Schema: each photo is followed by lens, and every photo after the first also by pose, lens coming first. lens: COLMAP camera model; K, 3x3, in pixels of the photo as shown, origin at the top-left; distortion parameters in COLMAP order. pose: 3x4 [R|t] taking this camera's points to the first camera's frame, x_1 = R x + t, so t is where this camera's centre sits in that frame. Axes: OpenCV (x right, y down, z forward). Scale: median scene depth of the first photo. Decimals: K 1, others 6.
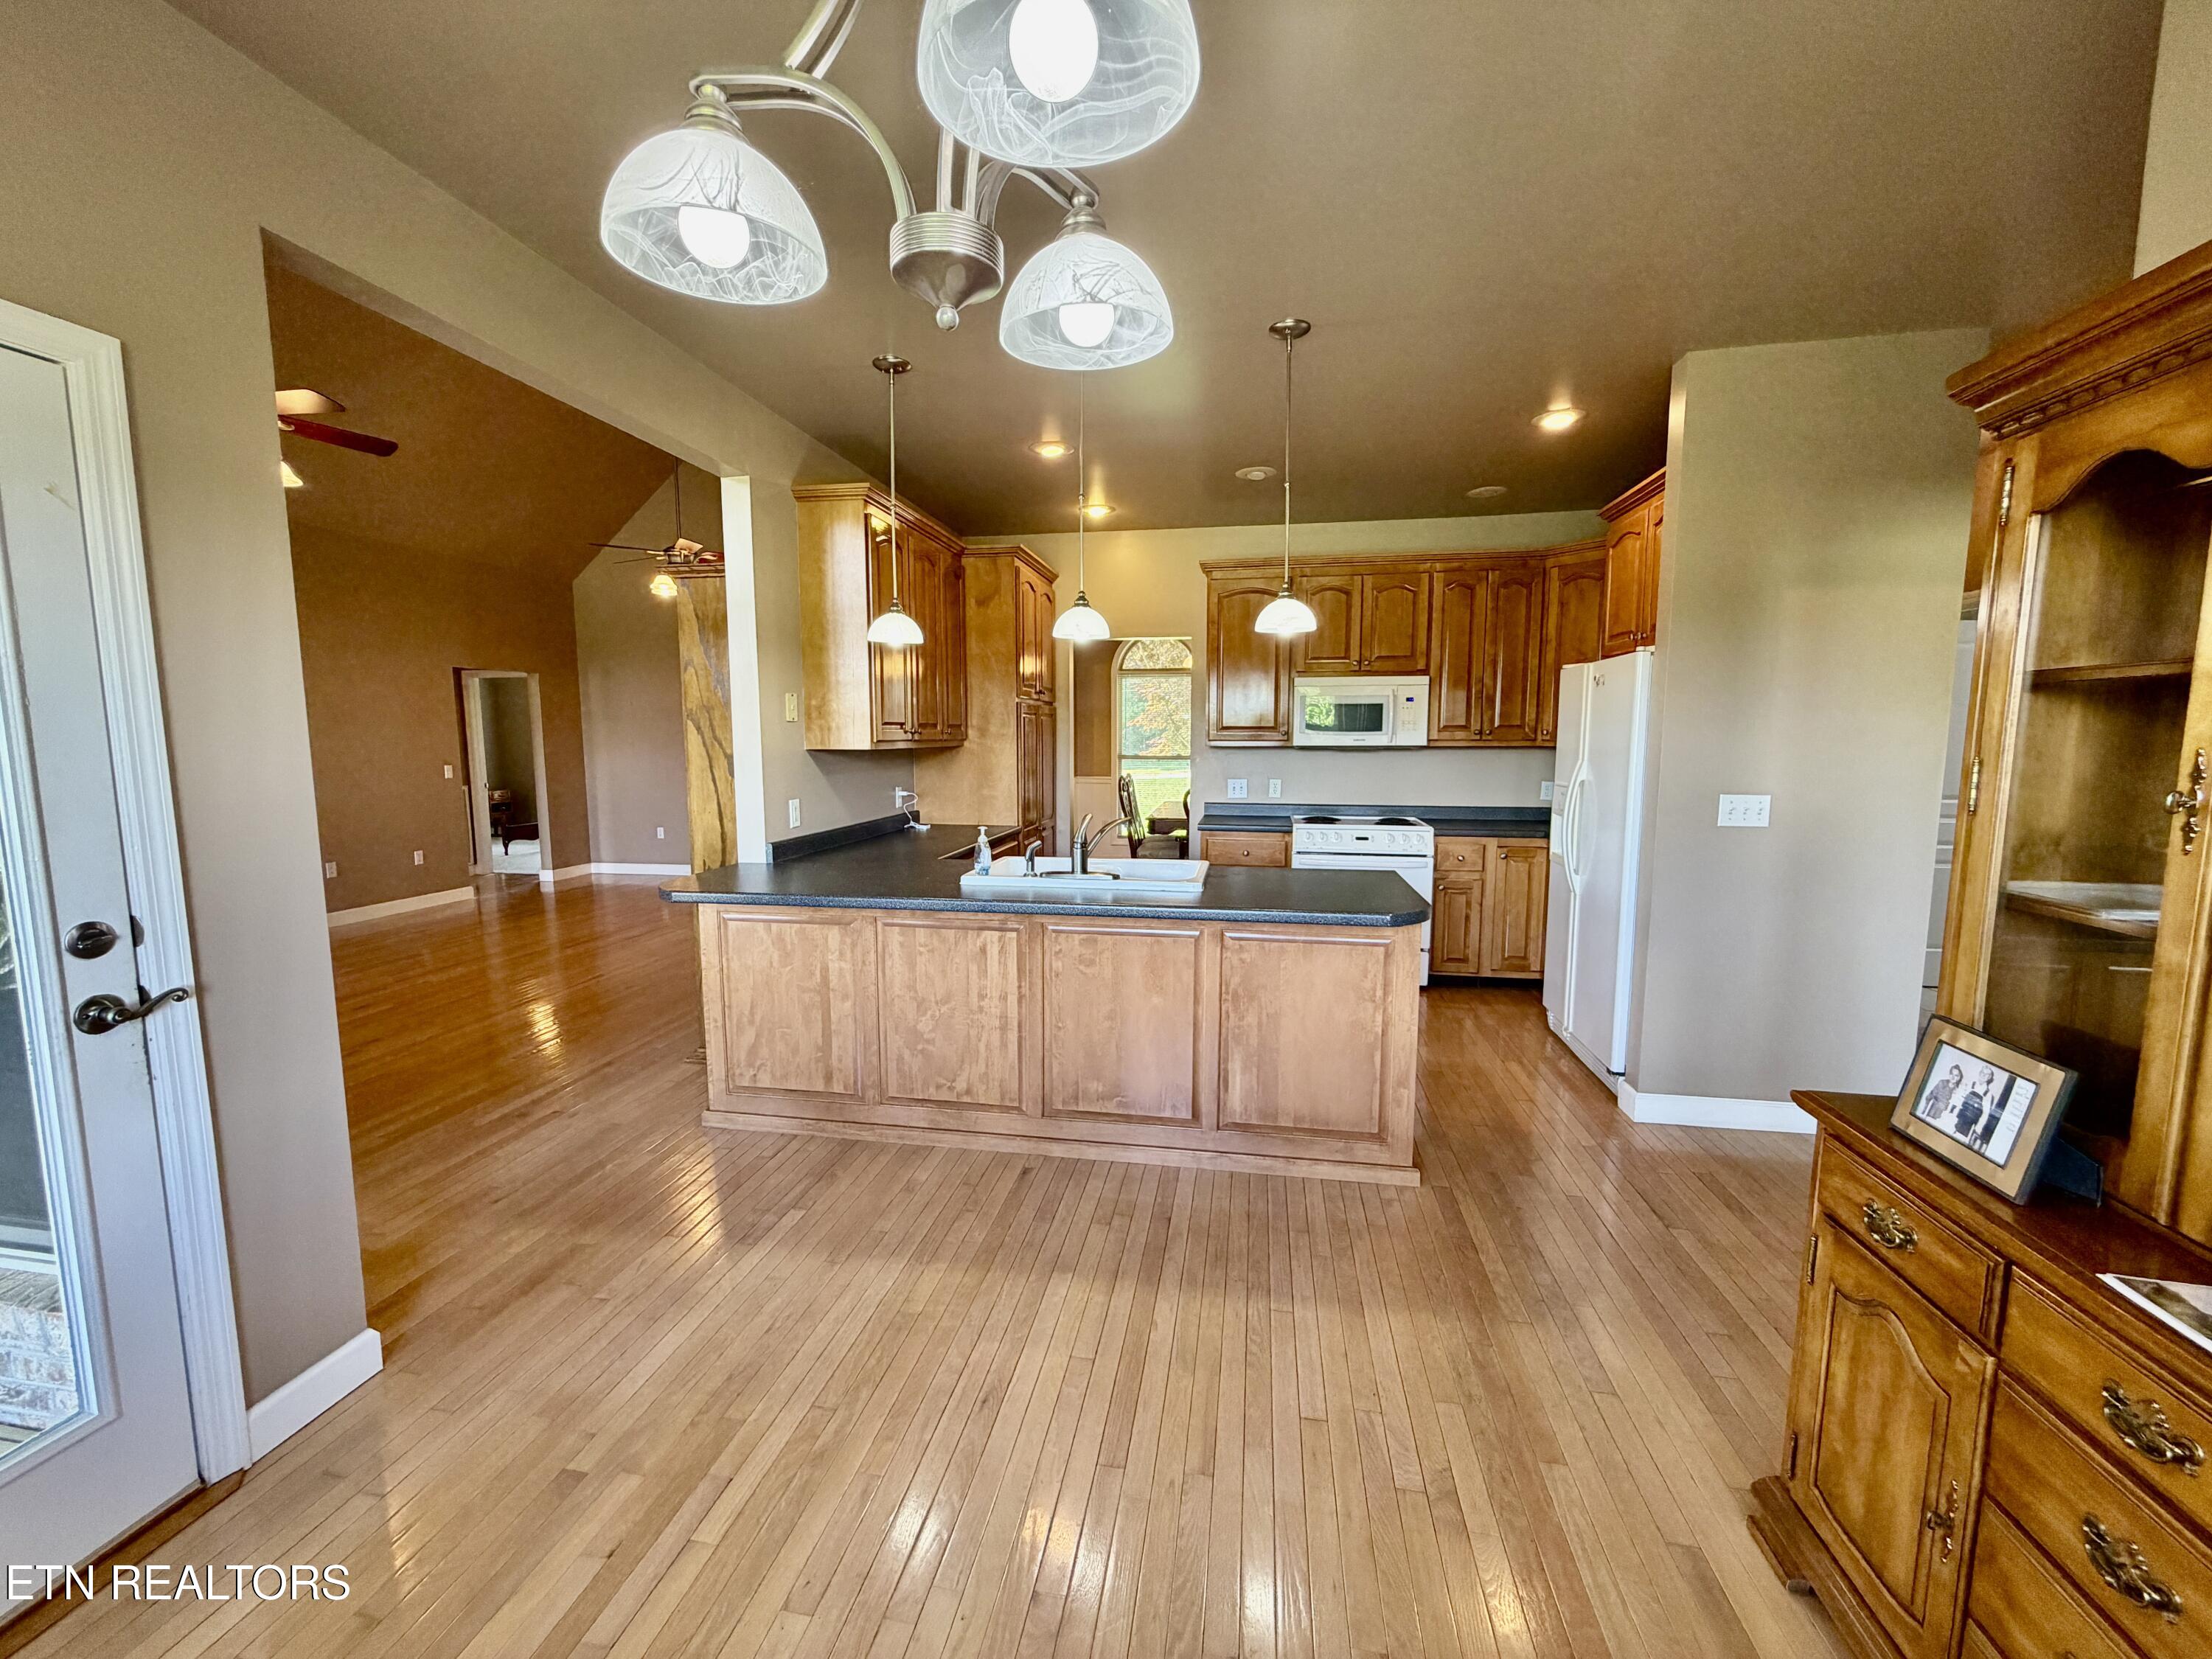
lens RADIAL K [[881.7, 0, 1095.1], [0, 881.7, 831.9], [0, 0, 1]] dist [-0.001601, 0.000014]
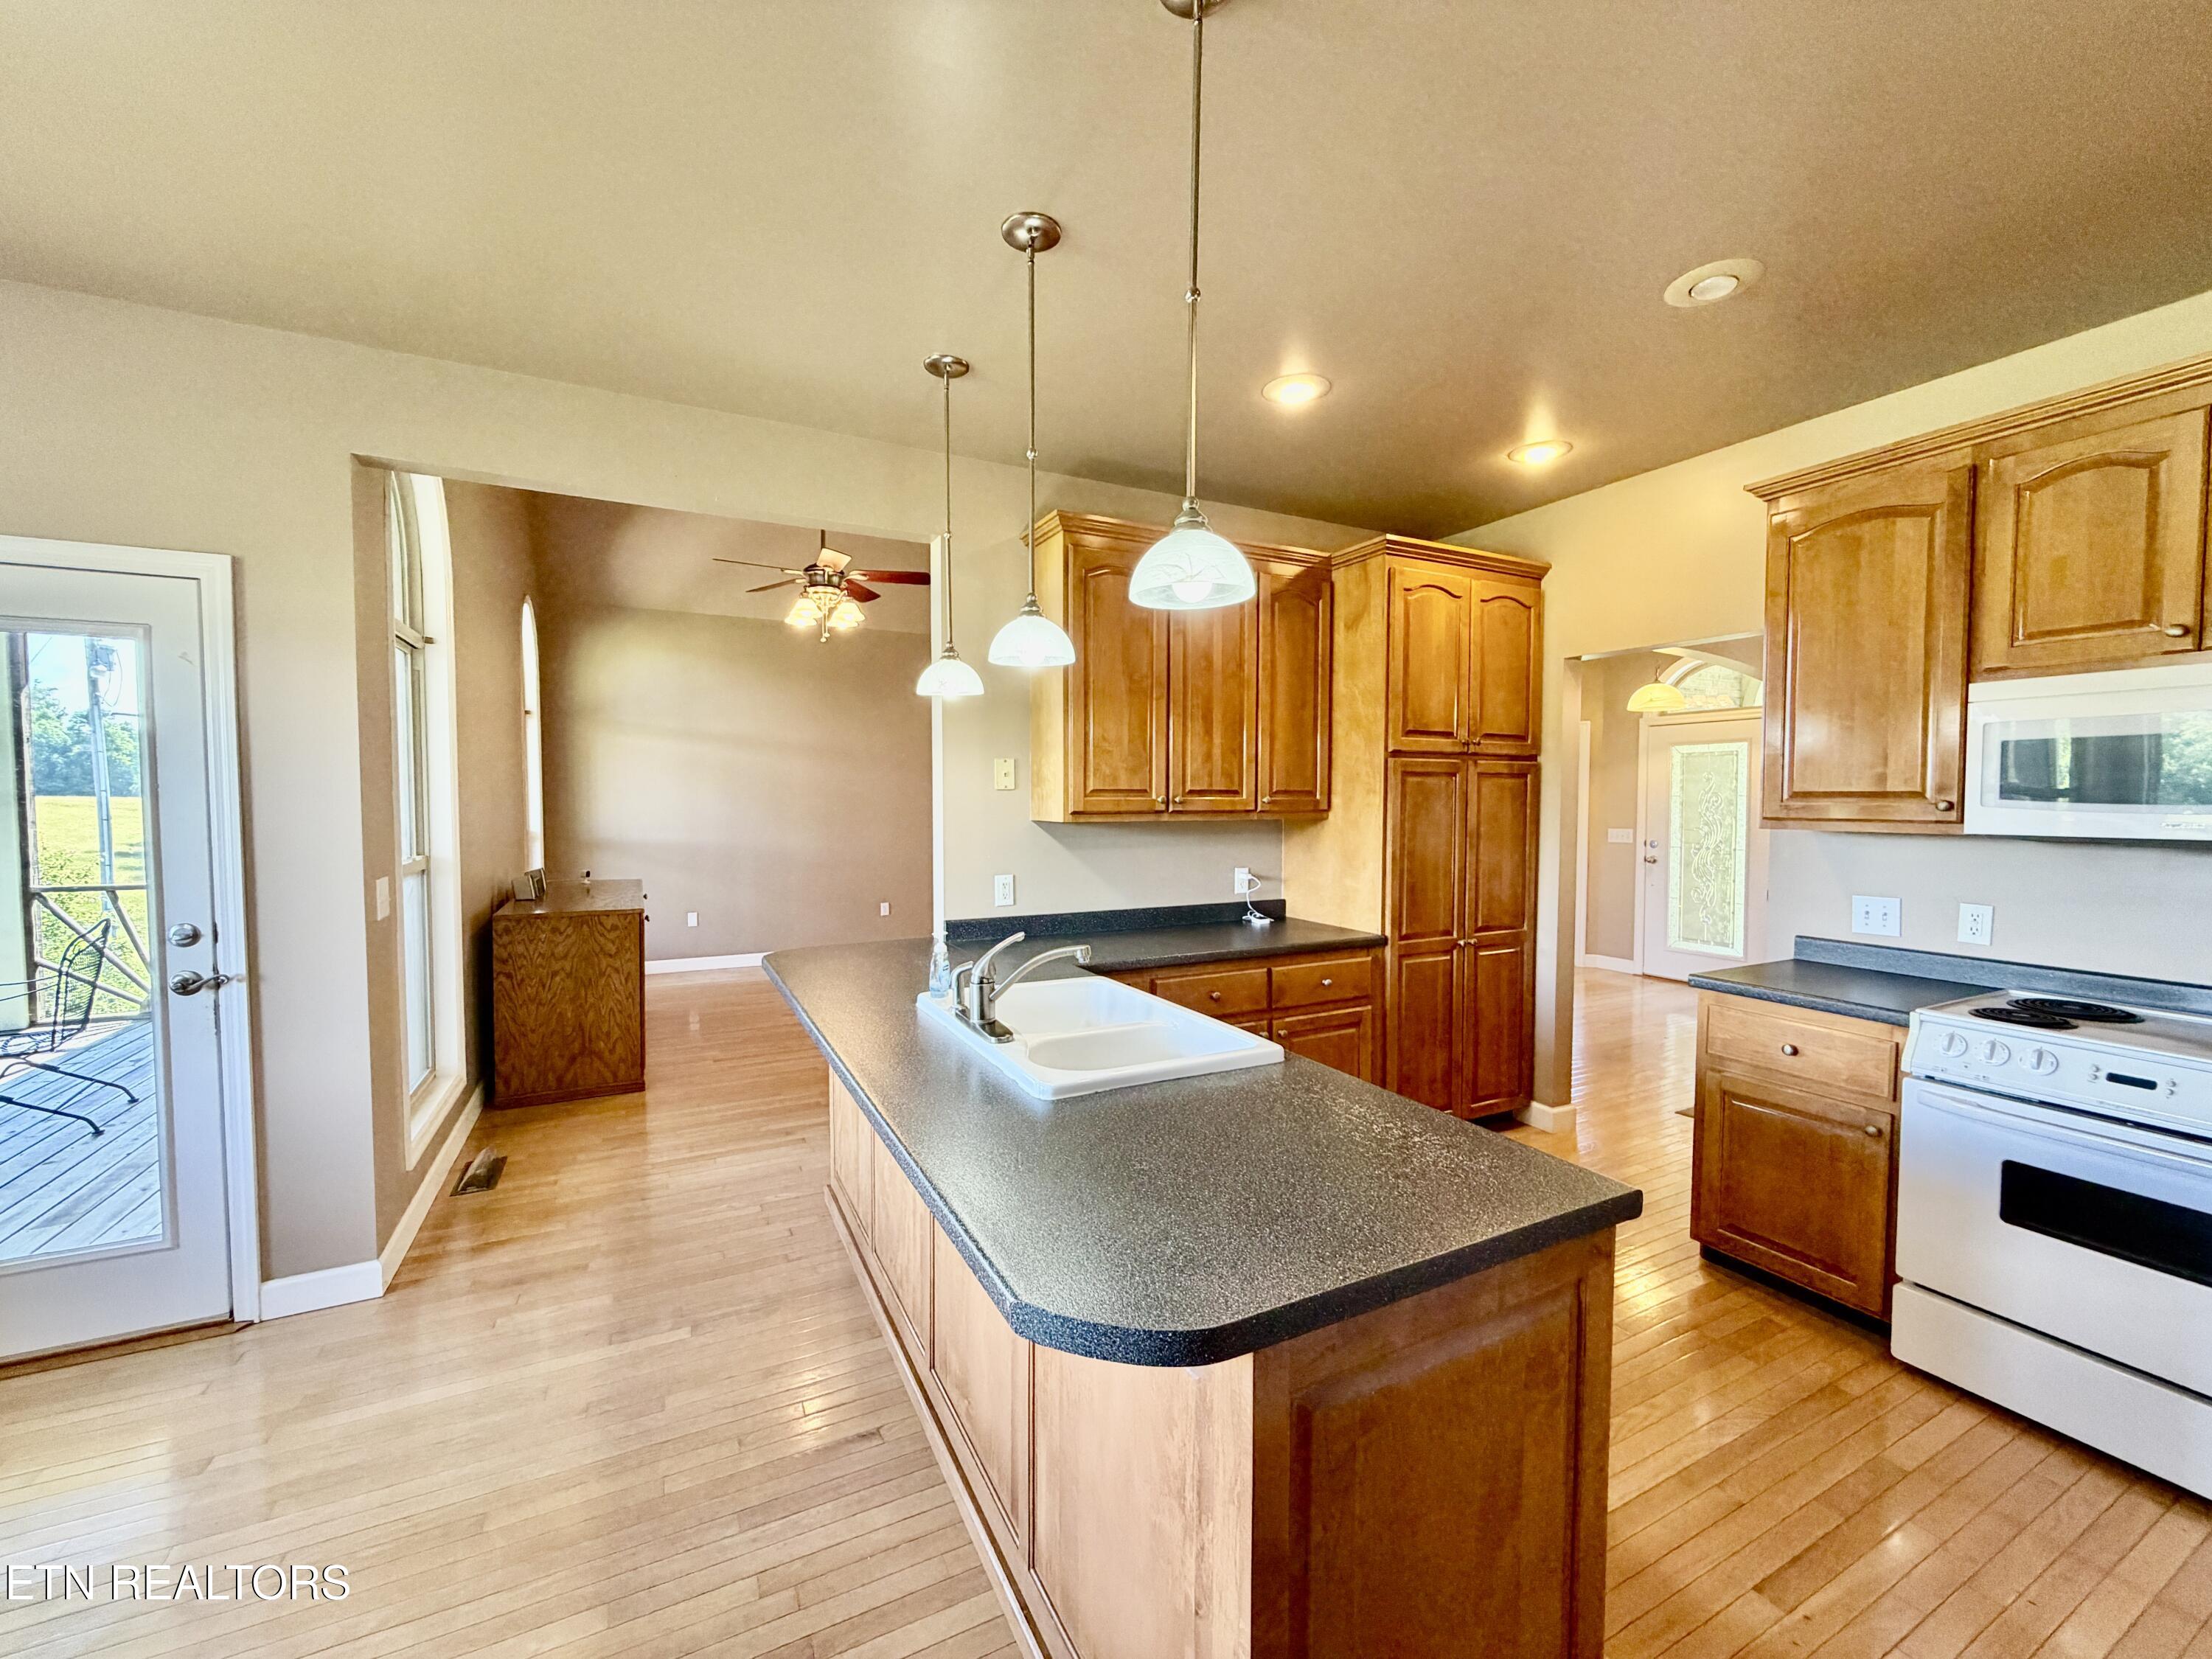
lens RADIAL K [[881.7, 0, 1095.1], [0, 881.7, 831.9], [0, 0, 1]] dist [-0.001601, 0.000014]
pose [[0.605222, 0.032246, -0.795403, 0.617600], [-0.089419, 0.995610, -0.027676, -0.091384], [0.791018, 0.087874, 0.605449, 0.743013]]
